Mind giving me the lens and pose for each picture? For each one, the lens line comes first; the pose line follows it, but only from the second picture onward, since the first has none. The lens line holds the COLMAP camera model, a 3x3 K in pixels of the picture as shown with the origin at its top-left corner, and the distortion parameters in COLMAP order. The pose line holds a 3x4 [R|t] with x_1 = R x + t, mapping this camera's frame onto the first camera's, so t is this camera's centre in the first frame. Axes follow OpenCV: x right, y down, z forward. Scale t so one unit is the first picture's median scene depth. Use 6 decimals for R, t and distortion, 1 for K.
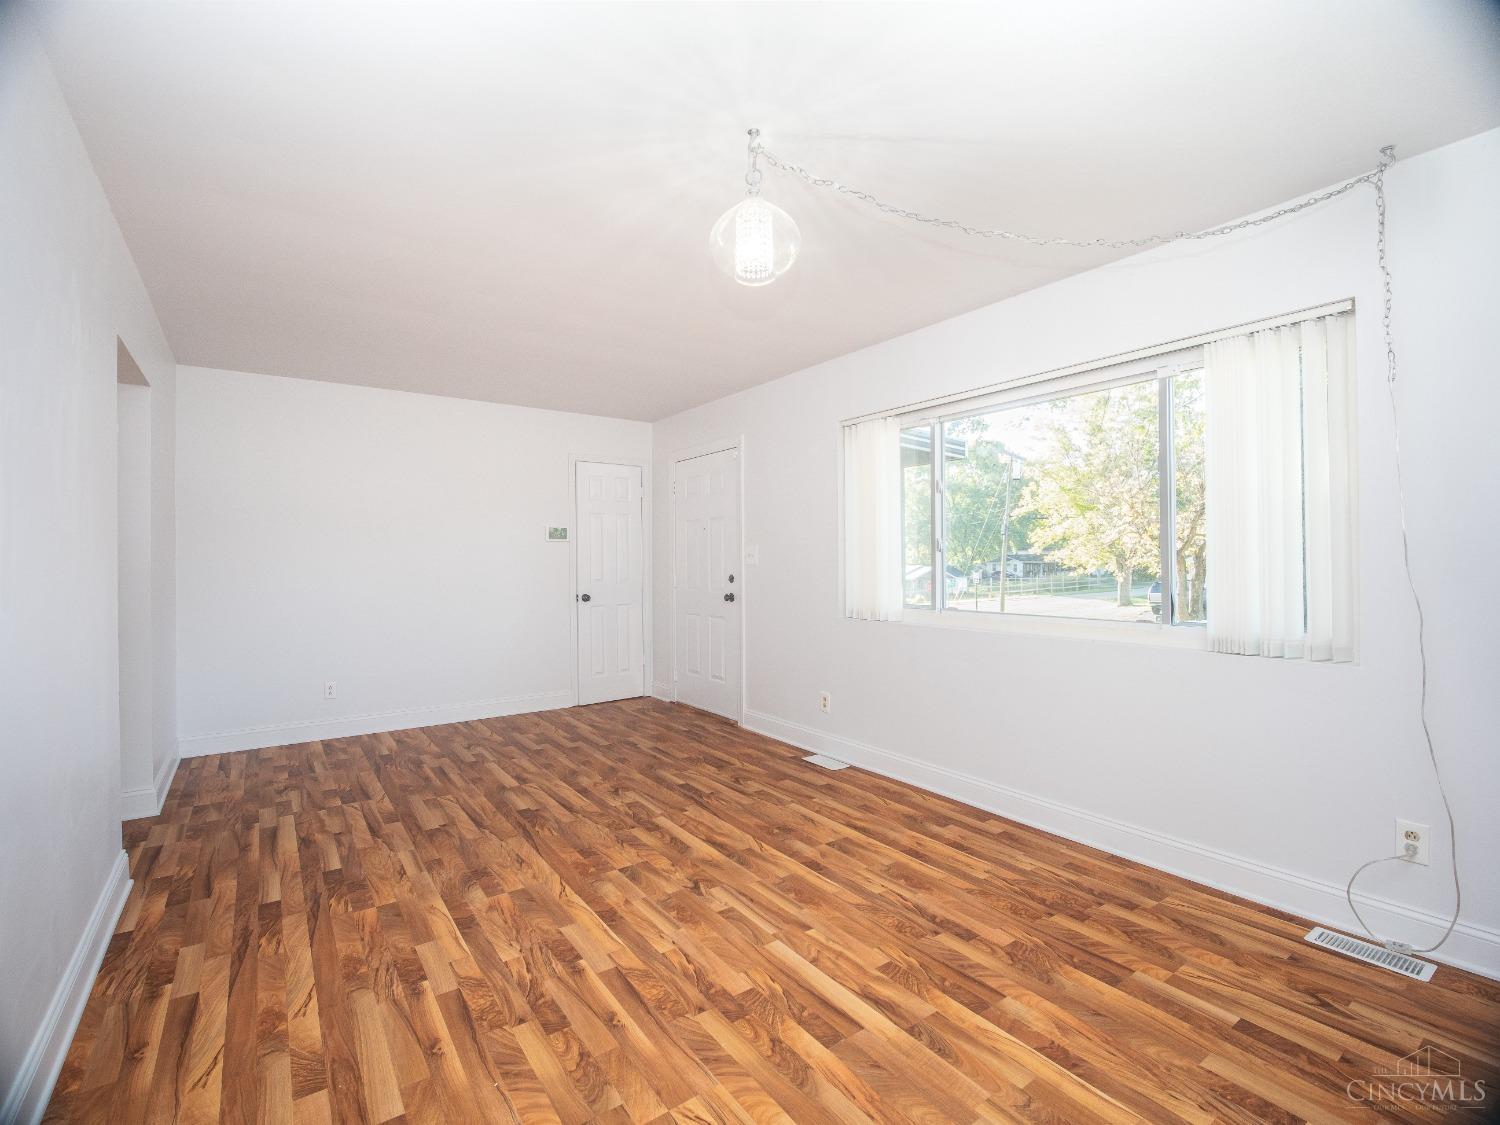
lens RADIAL K [[680.2, 0, 738.3], [0, 680.2, 559.7], [0, 0, 1]] dist [-0.018096, -0.000536]
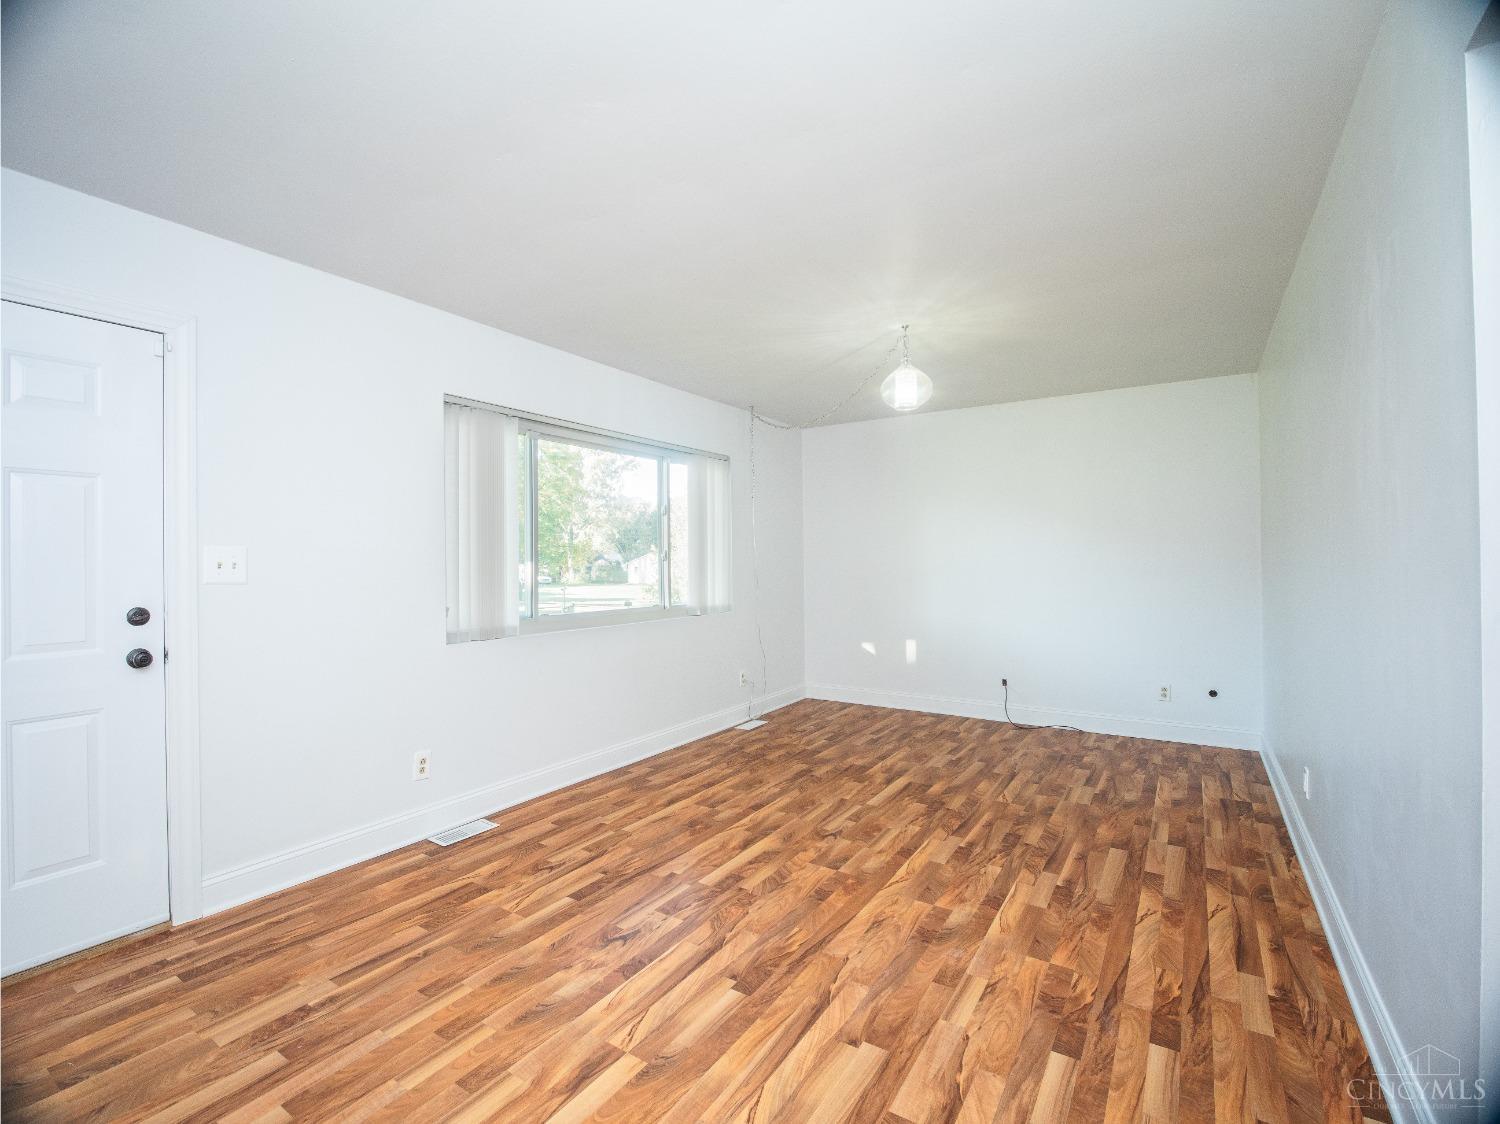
lens RADIAL K [[680.2, 0, 738.3], [0, 680.2, 559.2], [0, 0, 1]] dist [-0.018096, -0.000536]
pose [[-0.359851, 0.012904, 0.932921, -1.151618], [0.013168, 0.999875, -0.008751, -0.003440], [-0.932917, 0.009135, -0.359976, 1.599723]]
